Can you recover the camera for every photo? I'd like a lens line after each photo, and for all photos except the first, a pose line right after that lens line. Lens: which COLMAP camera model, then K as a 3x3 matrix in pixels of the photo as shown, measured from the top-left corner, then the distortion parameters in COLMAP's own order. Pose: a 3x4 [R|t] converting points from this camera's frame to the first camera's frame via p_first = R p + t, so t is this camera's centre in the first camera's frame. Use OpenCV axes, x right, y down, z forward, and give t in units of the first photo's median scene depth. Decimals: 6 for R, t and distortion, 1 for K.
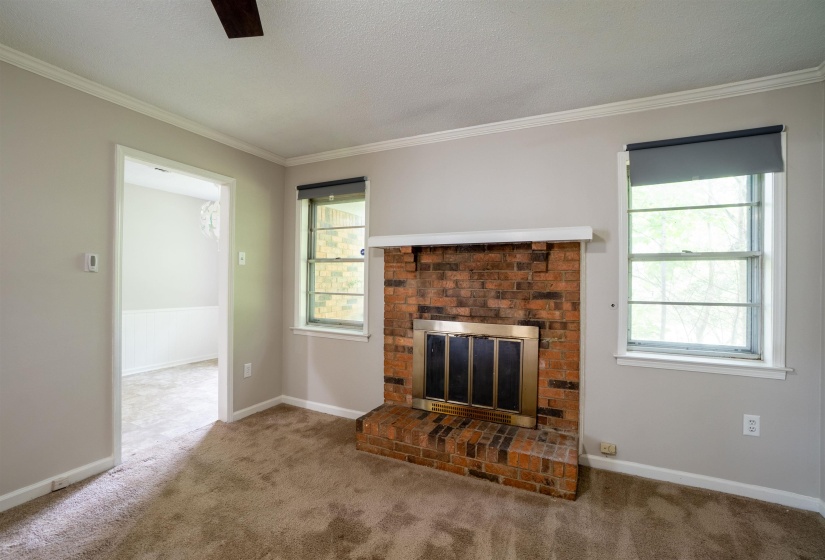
lens RADIAL K [[363.8, 0, 412.8], [0, 363.8, 279.4], [0, 0, 1]] dist [-0.064828, 0.020989]
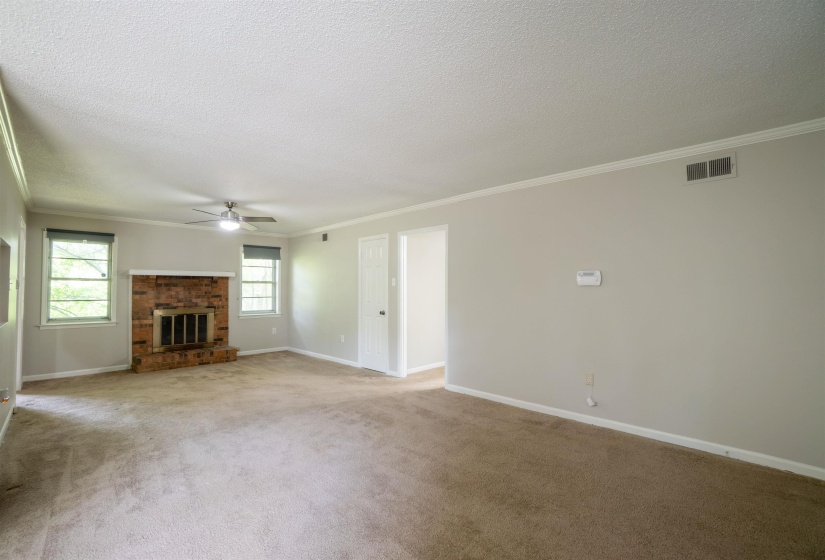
lens RADIAL K [[363.8, 0, 412.8], [0, 363.8, 279.4], [0, 0, 1]] dist [-0.064828, 0.020989]
pose [[0.310815, 0.011307, 0.950403, -1.600878], [-0.000865, 0.999932, -0.011613, -0.048083], [-0.950470, 0.002788, 0.310804, -1.142980]]
